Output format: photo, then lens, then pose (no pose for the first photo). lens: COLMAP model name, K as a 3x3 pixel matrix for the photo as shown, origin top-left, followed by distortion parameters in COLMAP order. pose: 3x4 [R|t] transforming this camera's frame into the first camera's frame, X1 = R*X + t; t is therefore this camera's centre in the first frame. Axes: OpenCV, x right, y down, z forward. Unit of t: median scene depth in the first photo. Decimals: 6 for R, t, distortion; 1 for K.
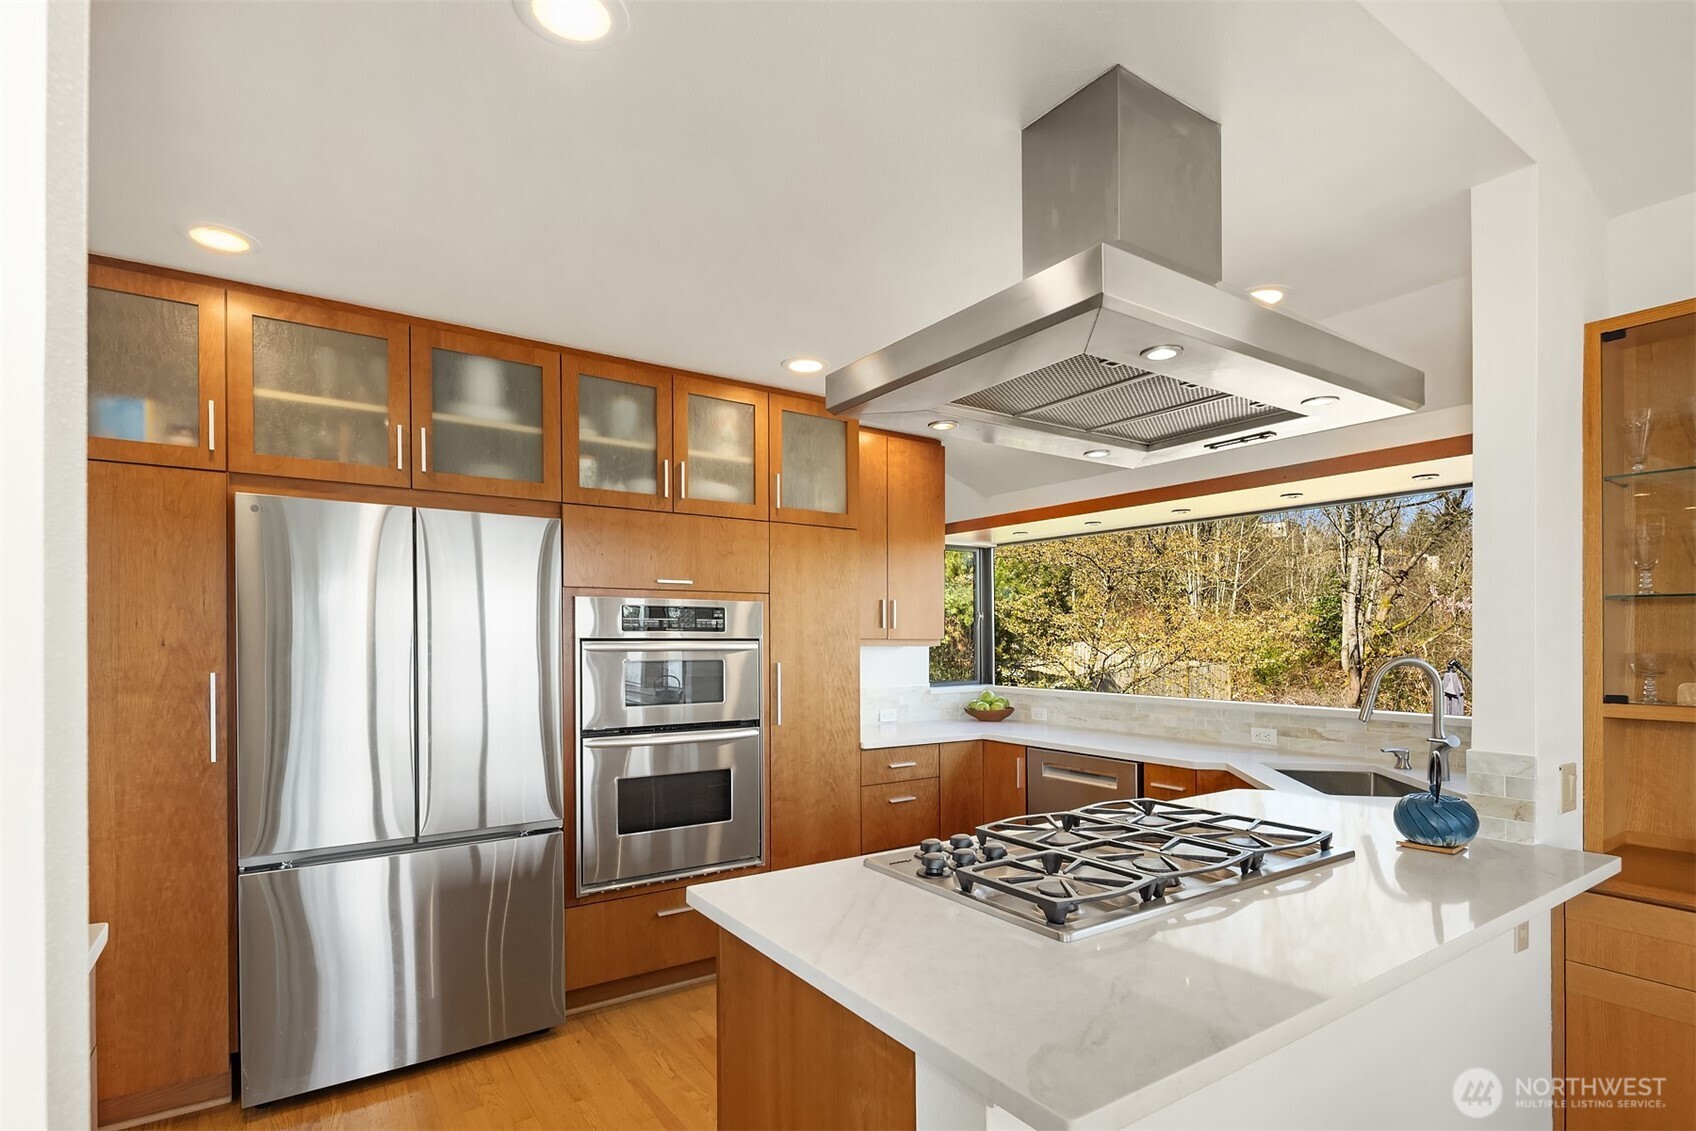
lens RADIAL K [[807.4, 0, 827.4], [0, 807.4, 639.9], [0, 0, 1]] dist [-0.003314, 0.000161]
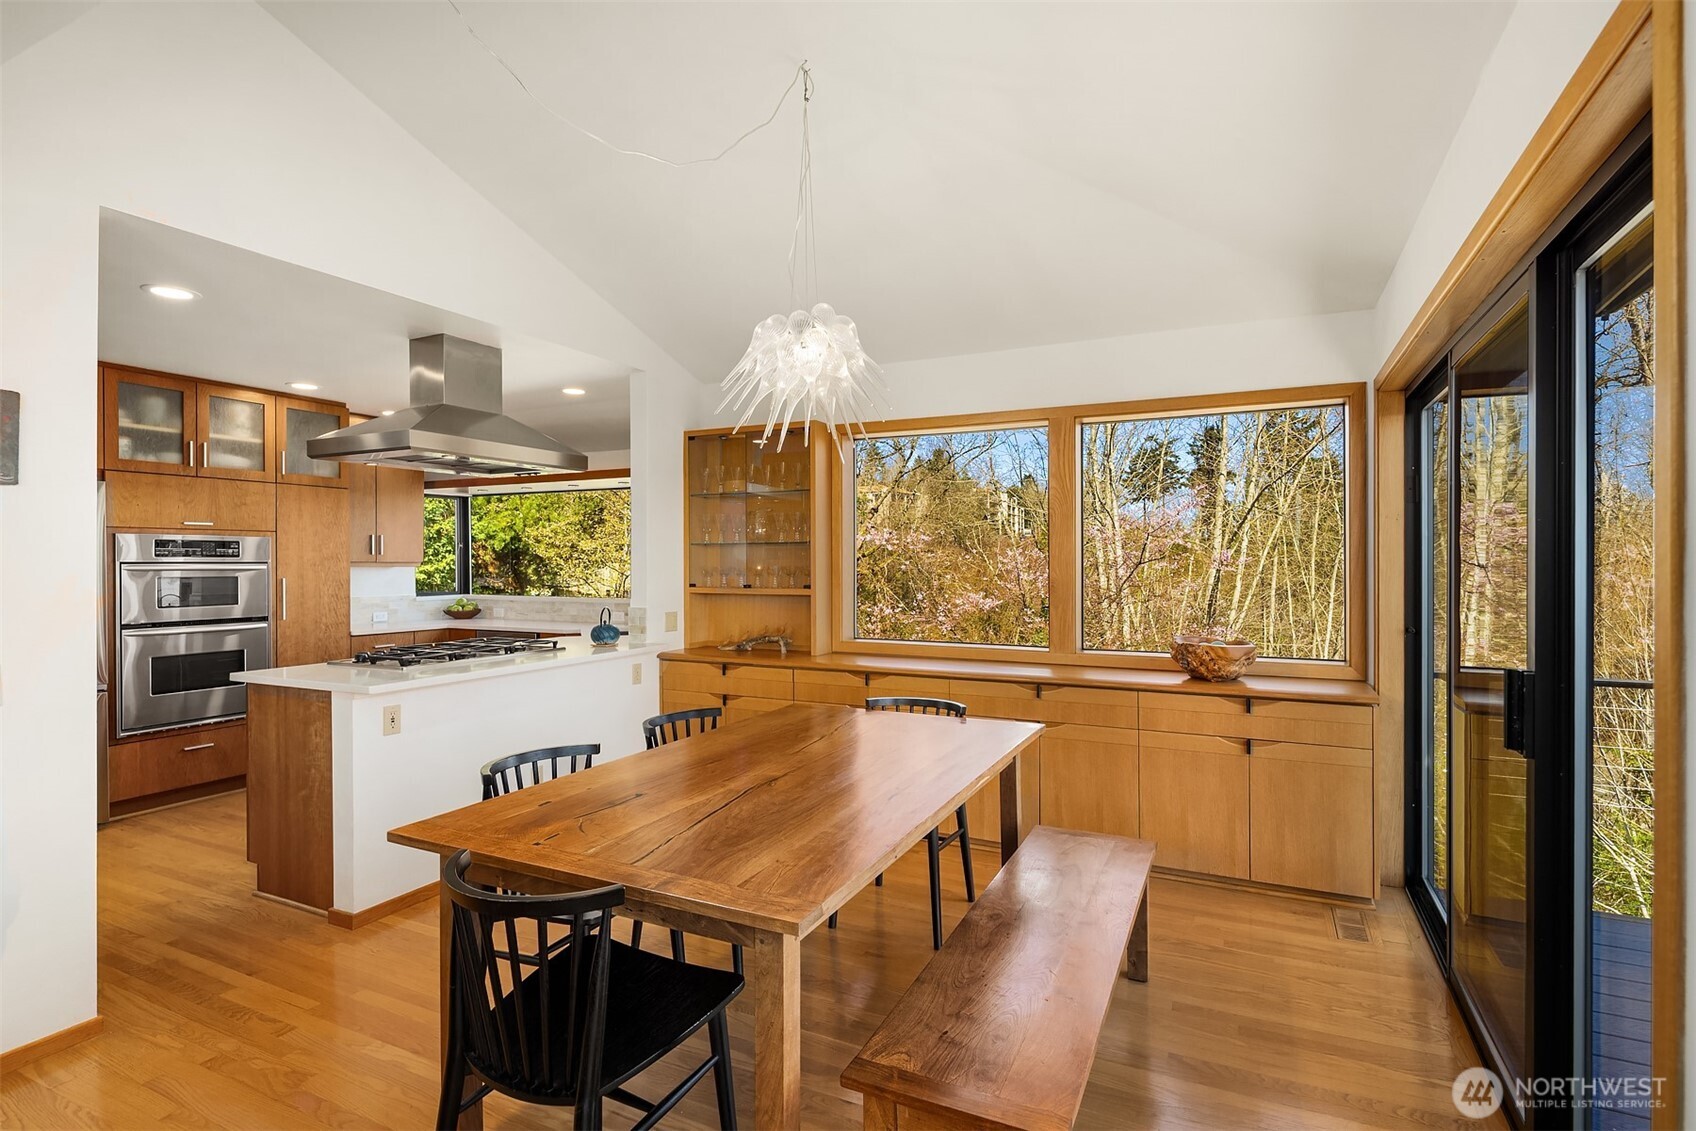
lens RADIAL K [[807.4, 0, 844.8], [0, 807.4, 555.4], [0, 0, 1]] dist [-0.003314, 0.000161]
pose [[0.857131, 0.000669, 0.515099, 0.061486], [0.004132, 0.999958, -0.008175, 0.002661], [-0.515083, 0.009135, 0.857092, -0.817682]]
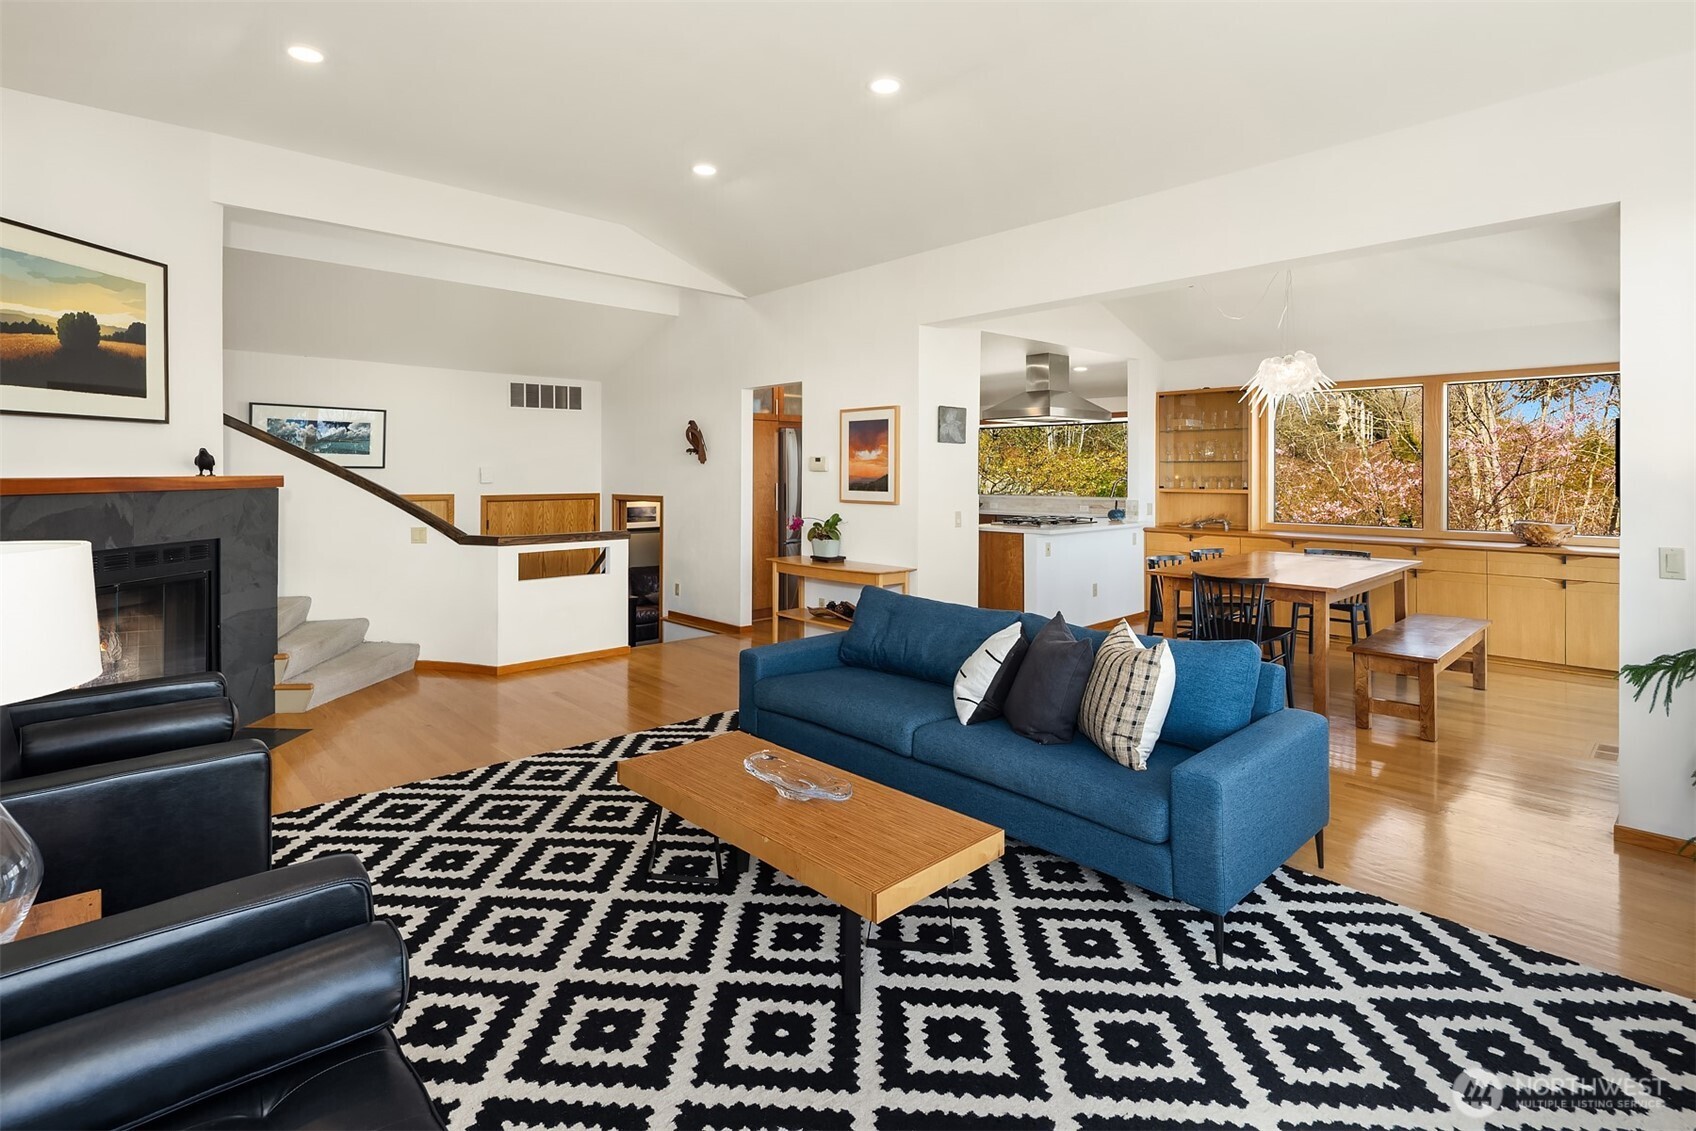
lens RADIAL K [[807.4, 0, 854.2], [0, 807.4, 473.7], [0, 0, 1]] dist [-0.003314, 0.000161]
pose [[0.982303, -0.002271, 0.187283, -0.759737], [0.002294, 0.999997, 0.000097, 0.002178], [-0.187283, 0.000334, 0.982306, -1.588337]]
